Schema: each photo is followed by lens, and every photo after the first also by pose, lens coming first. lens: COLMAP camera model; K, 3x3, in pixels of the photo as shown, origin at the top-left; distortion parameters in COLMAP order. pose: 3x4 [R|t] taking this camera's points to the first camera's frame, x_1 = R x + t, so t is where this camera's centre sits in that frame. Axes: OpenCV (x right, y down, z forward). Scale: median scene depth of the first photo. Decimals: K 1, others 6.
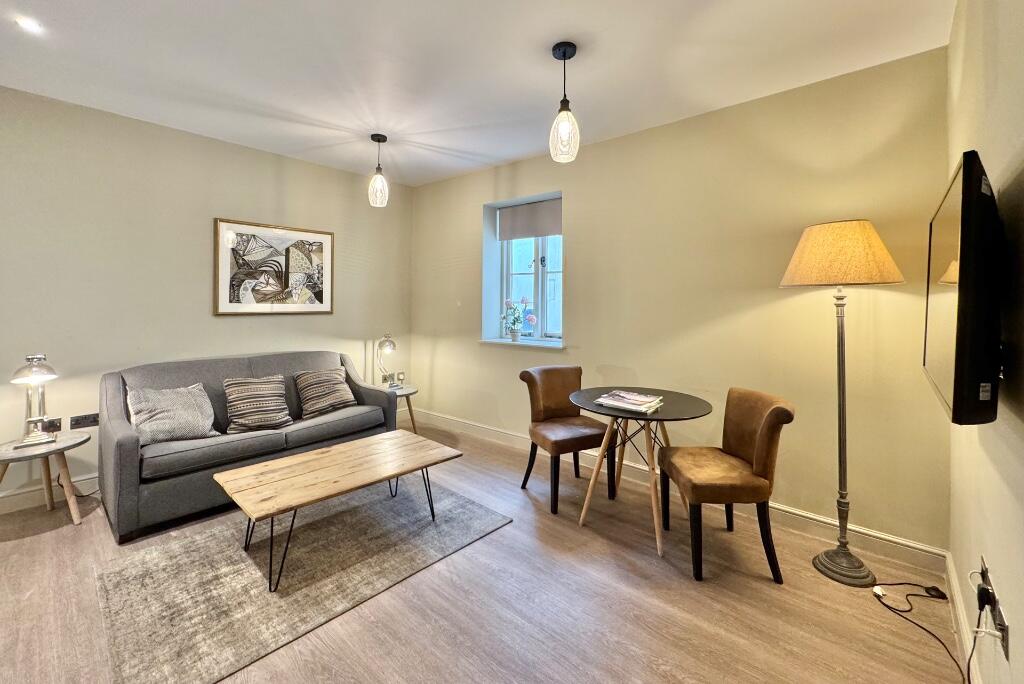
lens RADIAL K [[424.3, 0, 512.7], [0, 424.3, 294.9], [0, 0, 1]] dist [-0.000358, -0.000115]
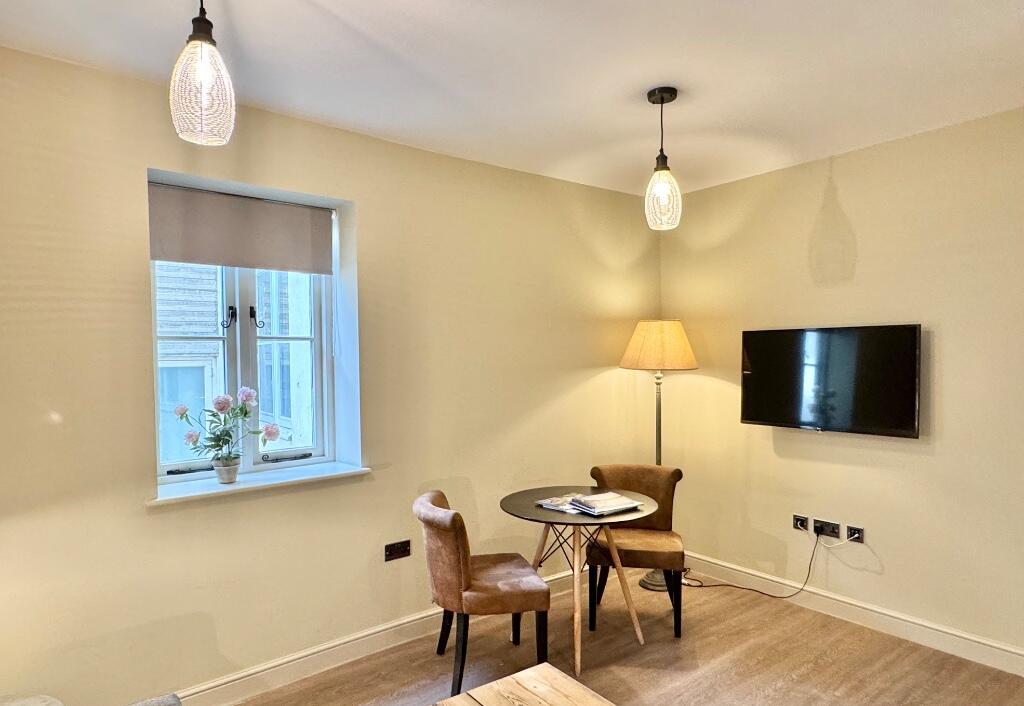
lens RADIAL K [[620.8, 0, 512.0], [0, 620.8, 353.0], [0, 0, 1]] dist [-0.001667, -0.000351]
pose [[0.184920, -0.010122, 0.982701, -0.659340], [-0.005276, 0.999922, 0.011292, -0.049245], [-0.982739, -0.007273, 0.184852, 0.601034]]
